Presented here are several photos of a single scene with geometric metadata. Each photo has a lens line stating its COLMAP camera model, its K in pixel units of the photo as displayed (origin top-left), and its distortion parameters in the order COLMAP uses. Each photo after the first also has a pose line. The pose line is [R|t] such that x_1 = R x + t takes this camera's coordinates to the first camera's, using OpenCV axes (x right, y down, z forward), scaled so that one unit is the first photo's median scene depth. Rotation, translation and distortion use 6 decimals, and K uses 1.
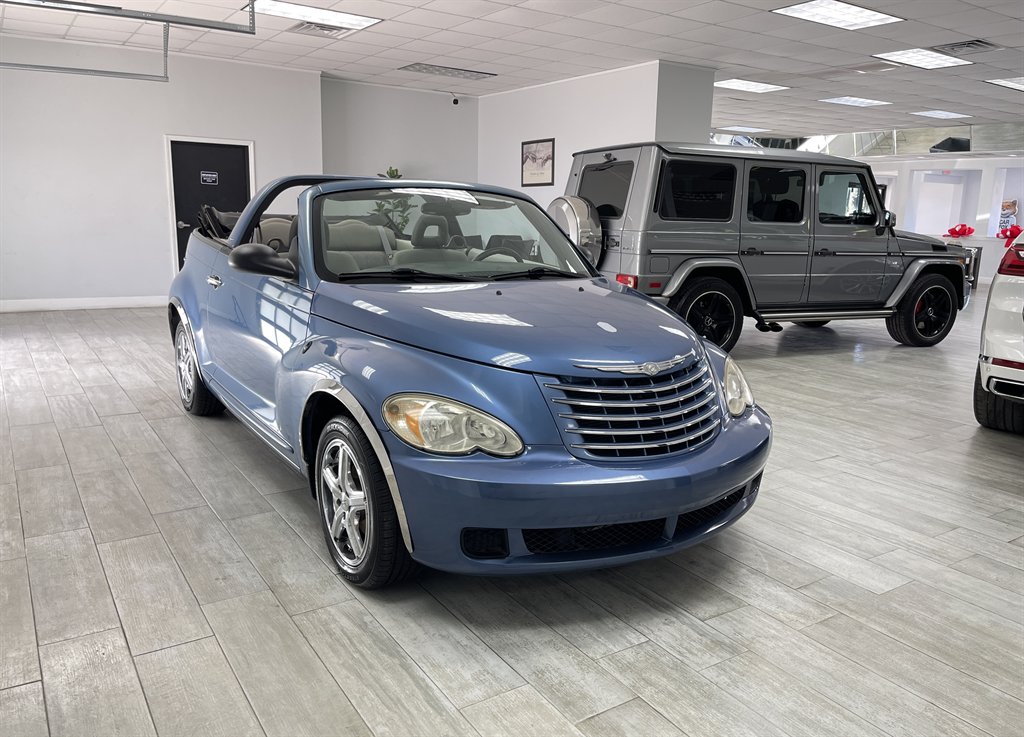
lens RADIAL K [[785.5, 0, 509.2], [0, 785.5, 367.6], [0, 0, 1]] dist [0.051503, -0.050746]
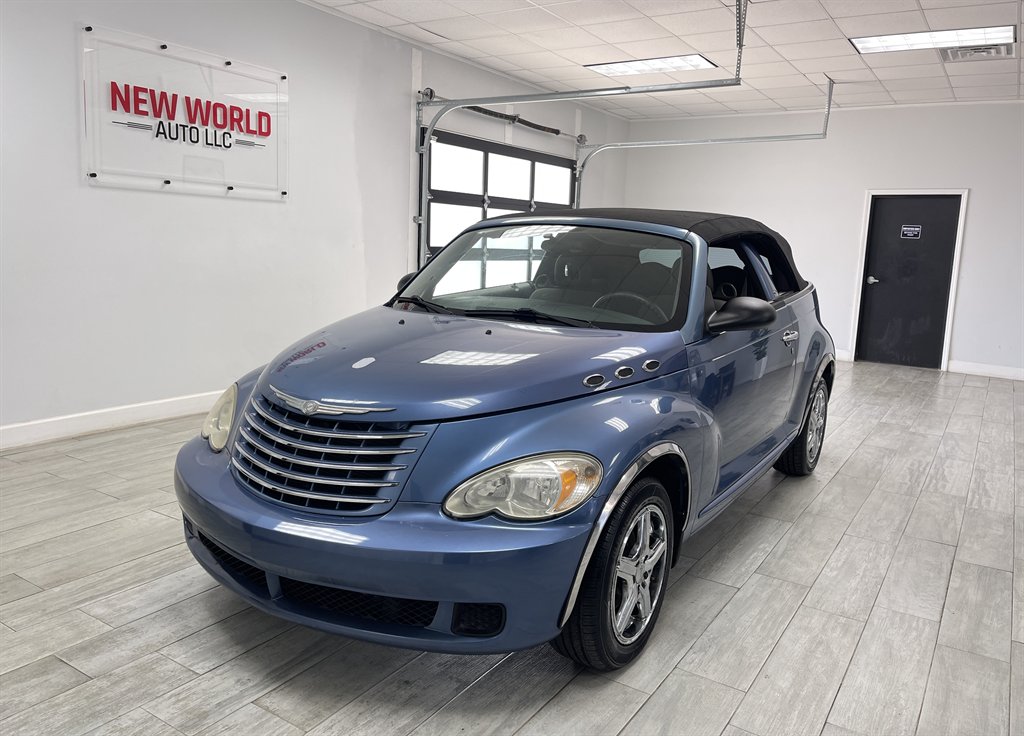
lens RADIAL K [[779.1, 0, 512.0], [0, 779.1, 358.7], [0, 0, 1]] dist [0.014248, -0.017190]
pose [[0.402998, 0.126366, -0.906435, 0.878861], [-0.206093, 0.977513, 0.044647, -0.114762], [0.891694, 0.168817, 0.419979, 0.675642]]
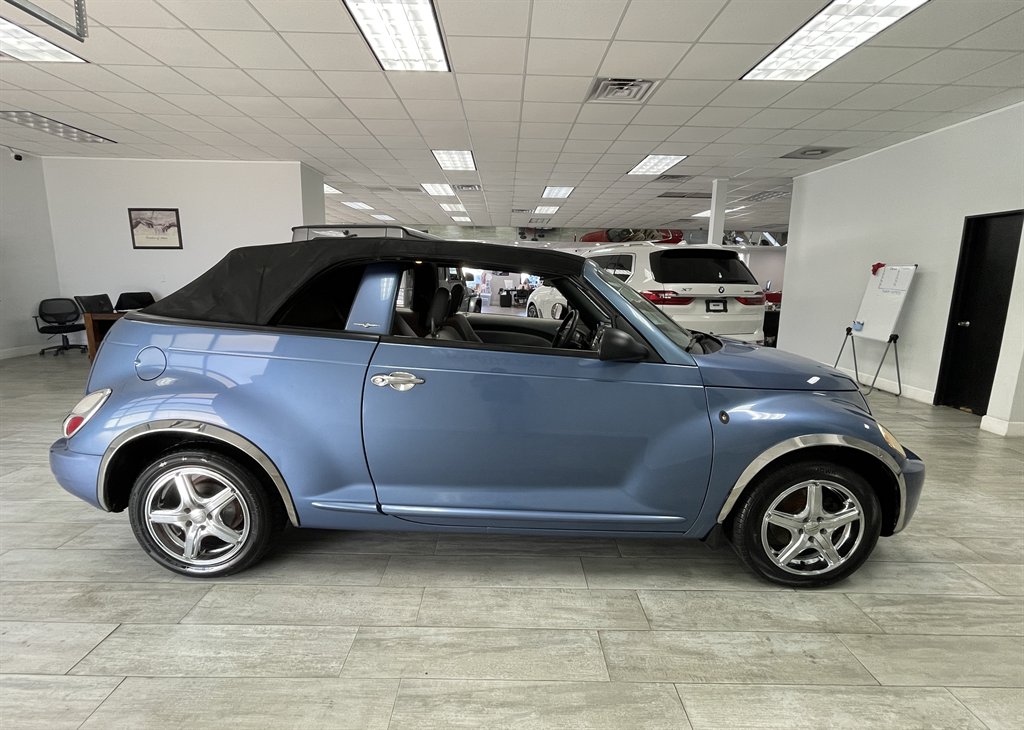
lens RADIAL K [[453.0, 0, 510.7], [0, 453.0, 348.7], [0, 0, 1]] dist [0.000764, -0.000809]
pose [[0.543793, -0.149128, 0.825863, -0.867434], [0.159873, 0.984472, 0.072499, -0.199943], [-0.823851, 0.092609, 0.559190, 0.834321]]
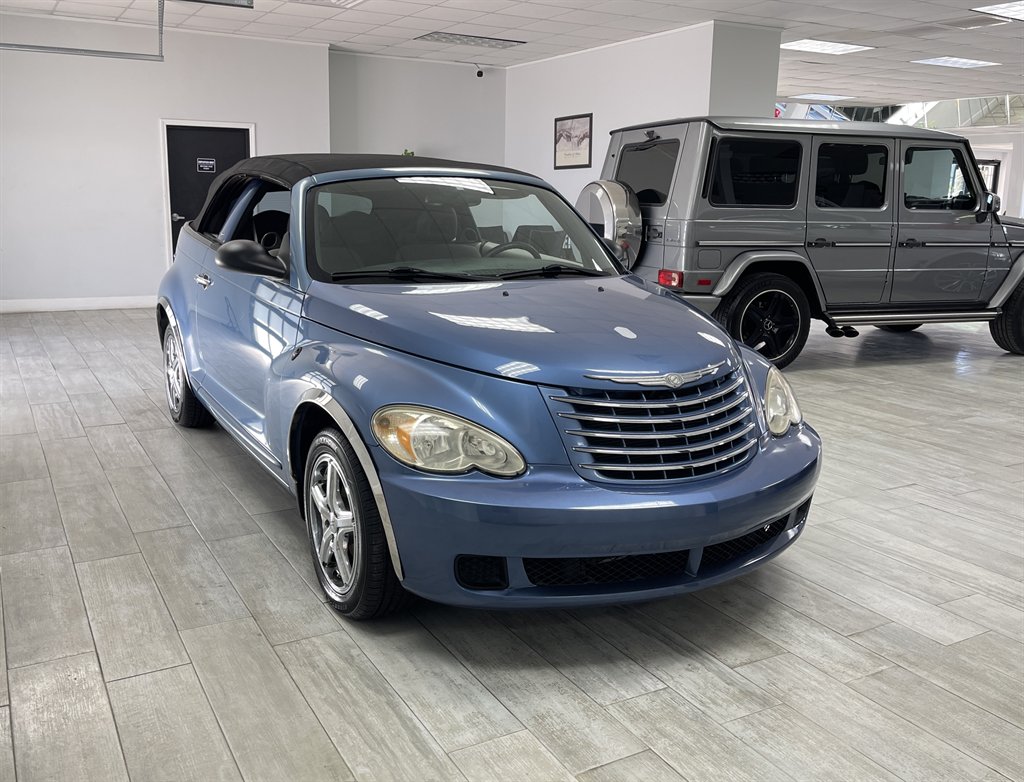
lens RADIAL K [[904.4, 0, 464.7], [0, 904.4, 374.3], [0, 0, 1]] dist [0.053667, -0.057638]
pose [[0.995957, 0.006905, -0.089568, 0.030896], [-0.007122, 0.999972, -0.002096, -0.000892], [0.089551, 0.002725, 0.995979, -0.027597]]
